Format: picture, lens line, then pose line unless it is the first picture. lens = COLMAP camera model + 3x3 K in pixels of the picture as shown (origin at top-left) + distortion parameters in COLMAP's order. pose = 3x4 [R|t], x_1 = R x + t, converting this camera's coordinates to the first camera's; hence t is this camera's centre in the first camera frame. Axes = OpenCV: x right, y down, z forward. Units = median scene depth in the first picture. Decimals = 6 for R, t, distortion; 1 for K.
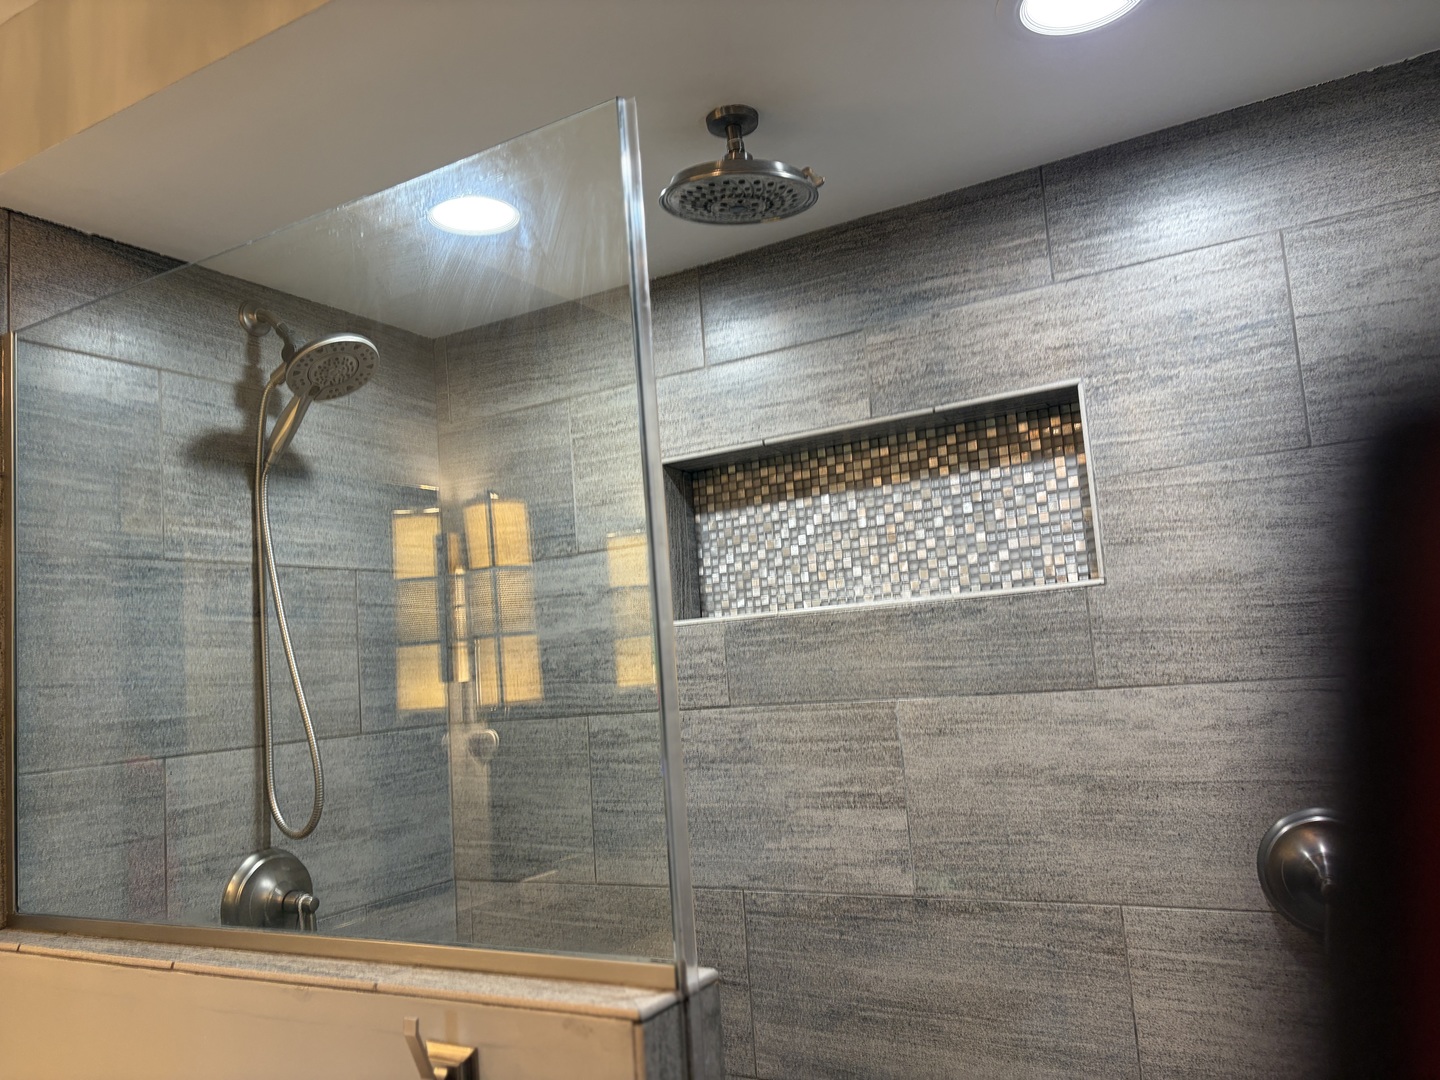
lens RADIAL K [[1086.9, 0, 705.2], [0, 1086.9, 549.0], [0, 0, 1]] dist [0.050411, -0.040634]
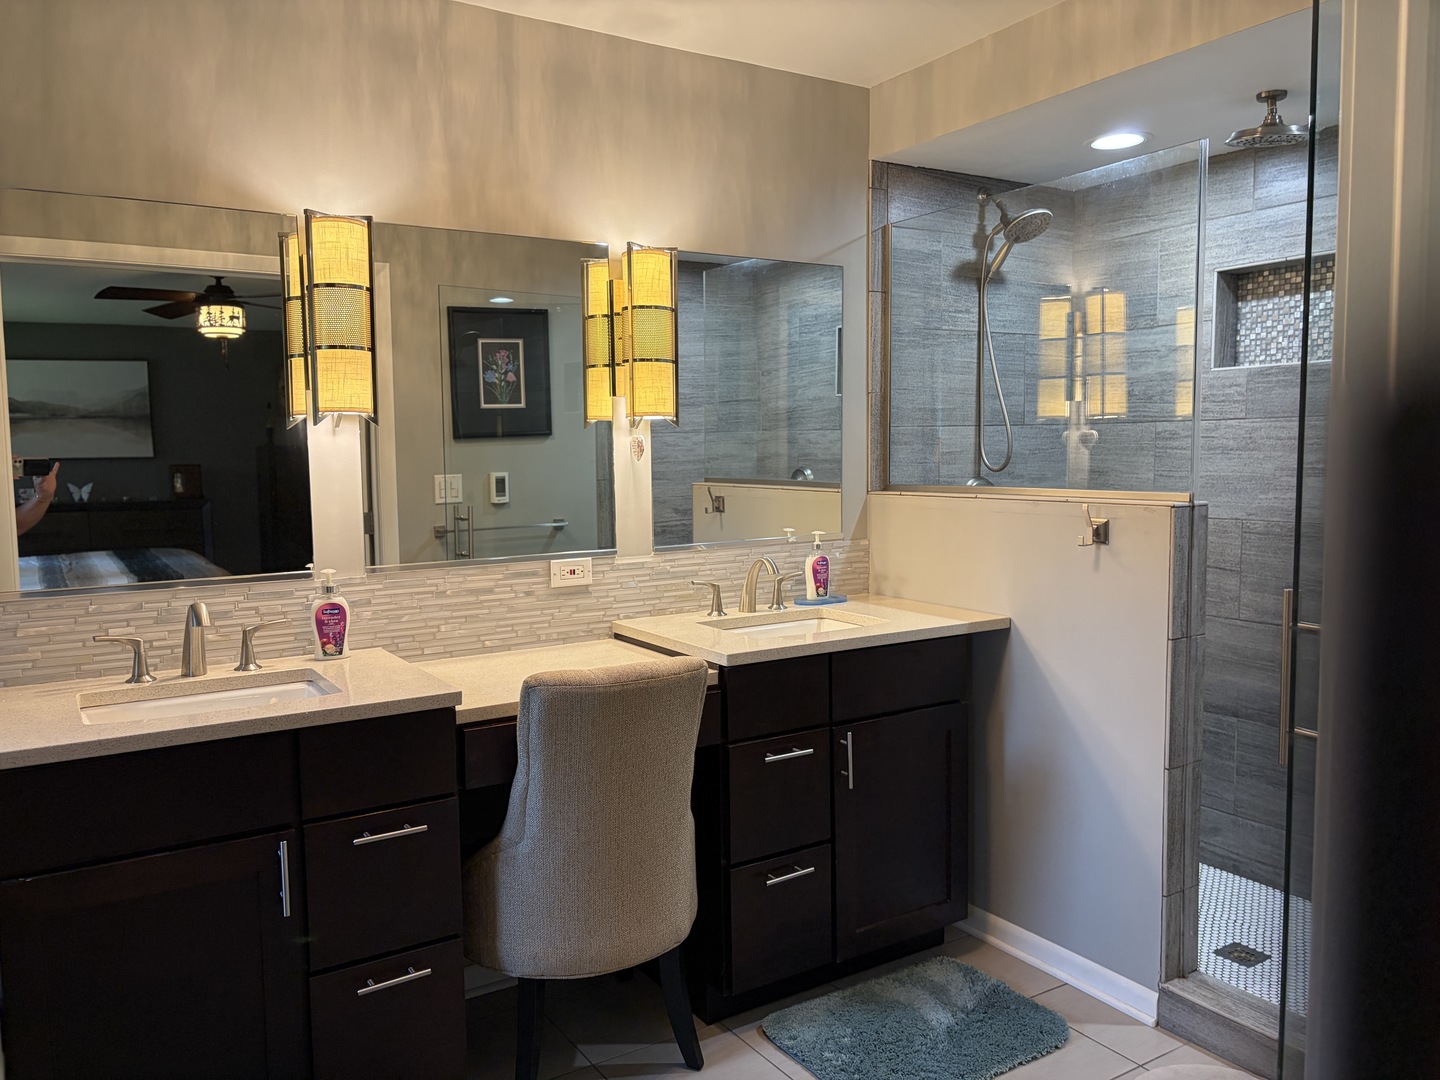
lens RADIAL K [[1086.9, 0, 713.4], [0, 1086.9, 542.6], [0, 0, 1]] dist [0.050411, -0.040634]
pose [[0.886517, 0.100165, -0.451724, 0.083678], [0.001295, 0.975746, 0.218903, -0.046702], [0.462694, -0.194646, 0.864886, -0.972628]]
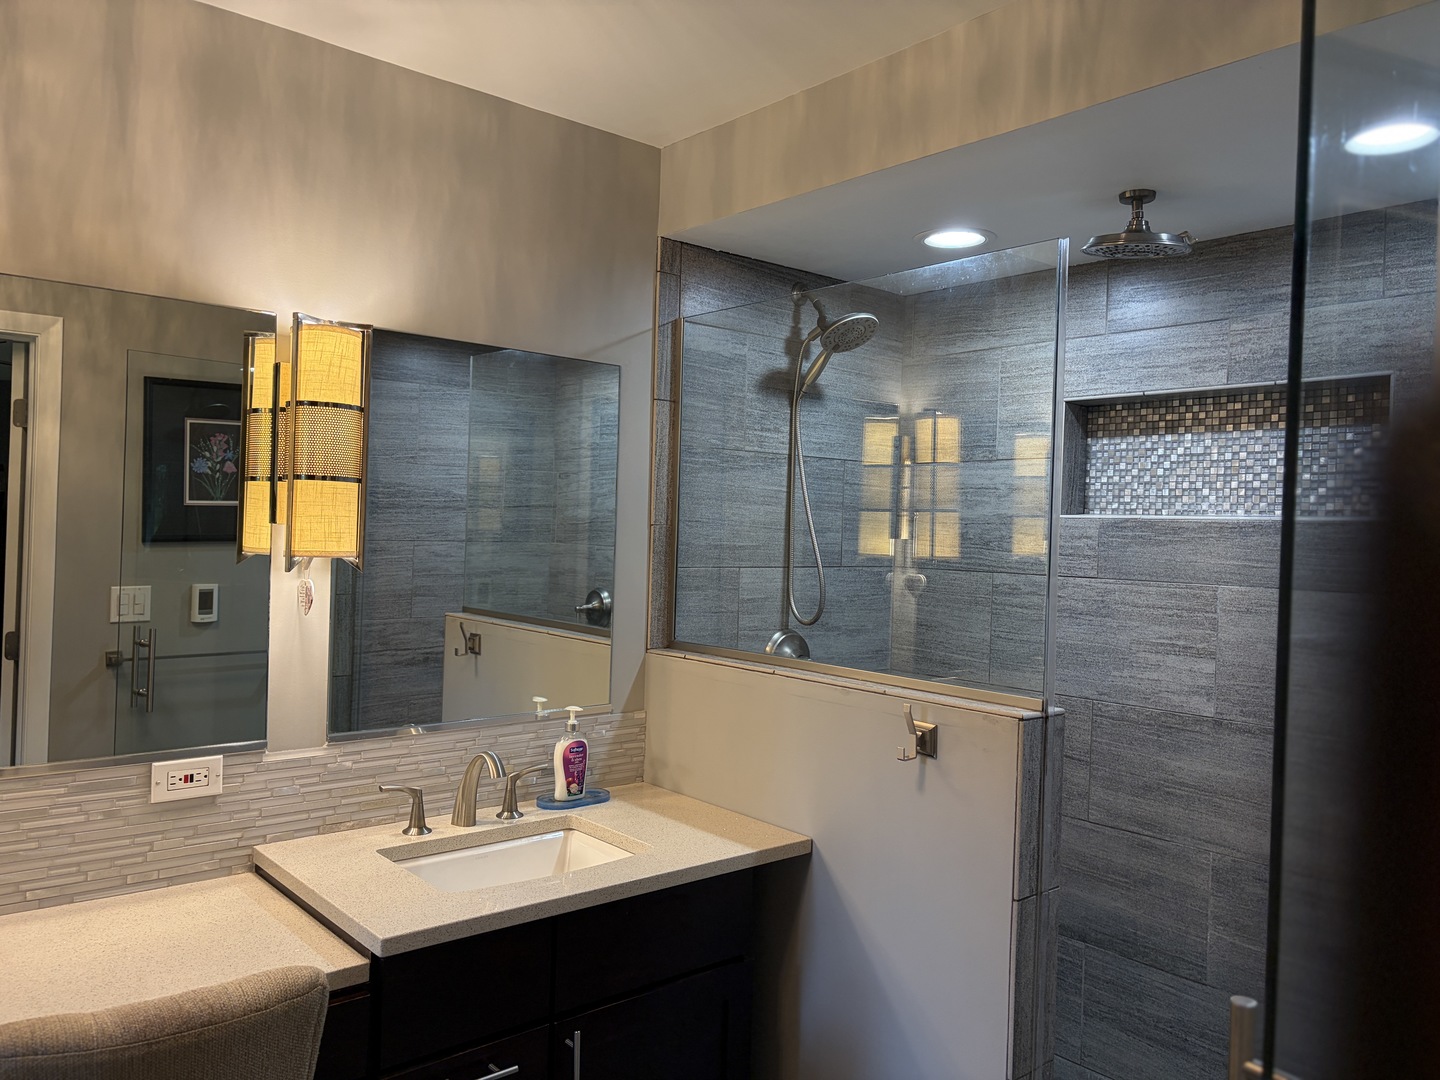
lens RADIAL K [[1086.9, 0, 718.1], [0, 1086.9, 544.5], [0, 0, 1]] dist [0.050411, -0.040634]
pose [[0.940030, 0.105024, -0.324522, 0.017165], [-0.061493, 0.988009, 0.141620, -0.075064], [0.335504, -0.113171, 0.935216, -0.532950]]
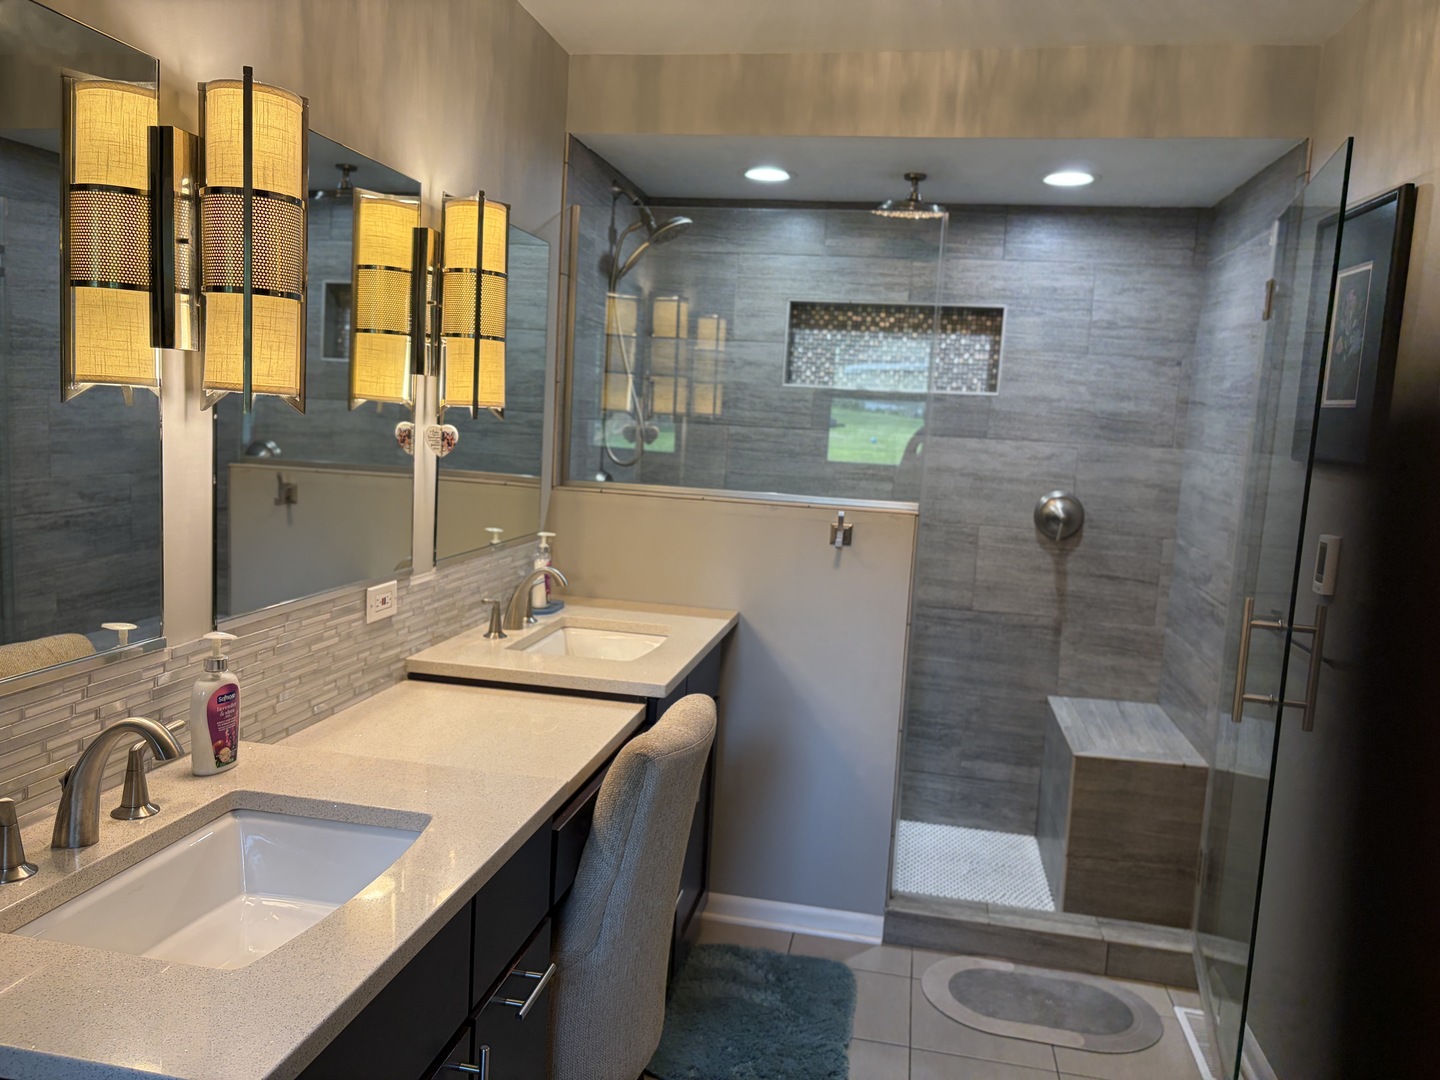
lens RADIAL K [[1086.9, 0, 716.3], [0, 1086.9, 543.5], [0, 0, 1]] dist [0.050411, -0.040634]
pose [[0.937464, 0.084238, 0.337737, -0.863499], [-0.157537, 0.967894, 0.195867, -0.021768], [-0.310394, -0.236824, 0.920636, -0.940135]]
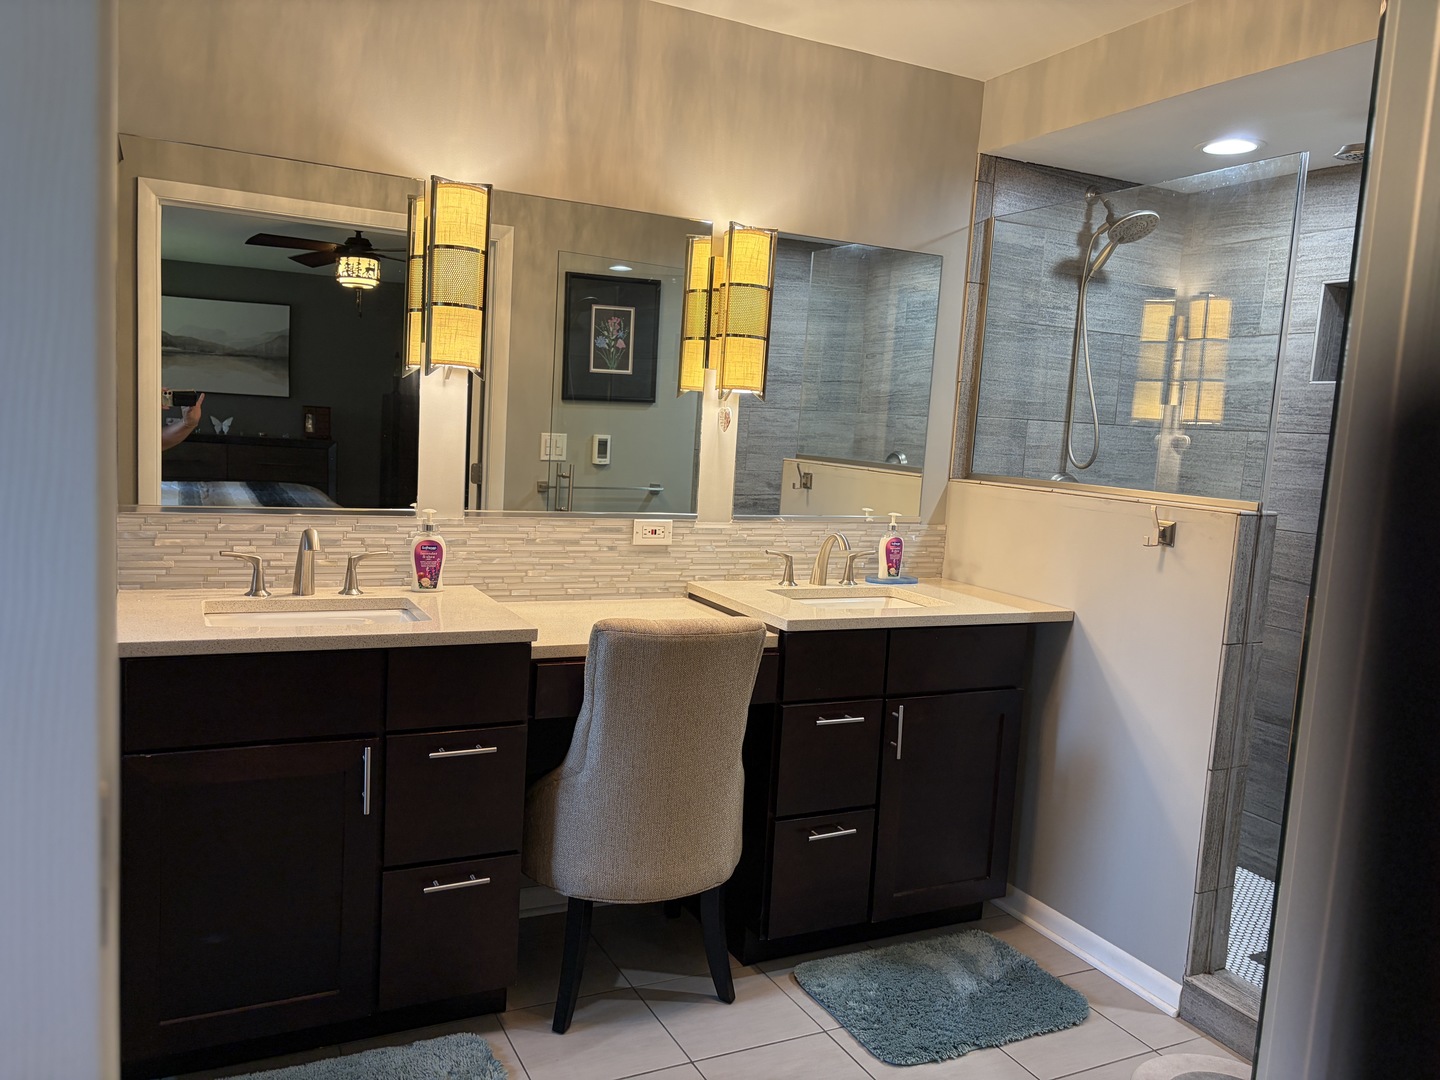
lens RADIAL K [[1086.9, 0, 725.7], [0, 1086.9, 545.1], [0, 0, 1]] dist [0.050411, -0.040634]
pose [[0.832132, 0.182377, -0.523732, 0.163693], [-0.058687, 0.968035, 0.243851, -0.053698], [0.551464, -0.172180, 0.816236, -1.016642]]
